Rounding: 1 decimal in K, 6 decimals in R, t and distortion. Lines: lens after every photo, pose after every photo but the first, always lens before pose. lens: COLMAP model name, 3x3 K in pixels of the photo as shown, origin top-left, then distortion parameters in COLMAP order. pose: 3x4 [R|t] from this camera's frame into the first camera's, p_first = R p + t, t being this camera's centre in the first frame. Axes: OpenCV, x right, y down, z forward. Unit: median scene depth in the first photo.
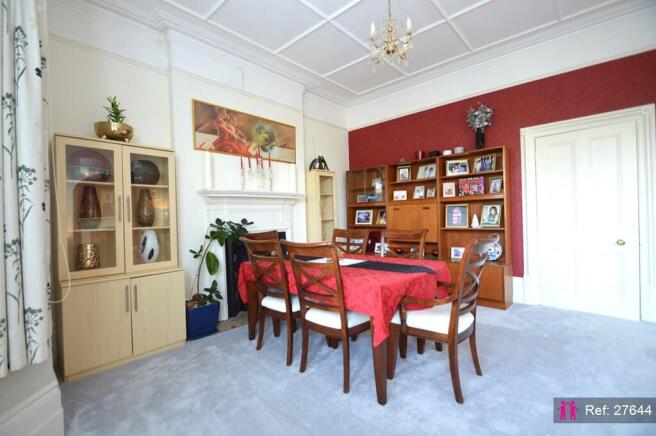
lens RADIAL K [[296.4, 0, 299.8], [0, 296.4, 217.4], [0, 0, 1]] dist [0.013538, -0.019702]
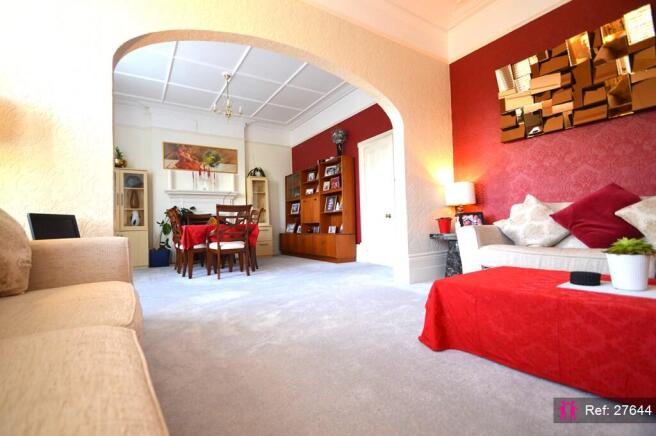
lens RADIAL K [[296.4, 0, 299.8], [0, 296.4, 217.4], [0, 0, 1]] dist [0.013538, -0.019702]
pose [[0.962074, -0.006895, -0.272700, 0.847669], [-0.000243, 0.999658, -0.026134, 0.107685], [0.272787, 0.025209, 0.961744, -0.474817]]
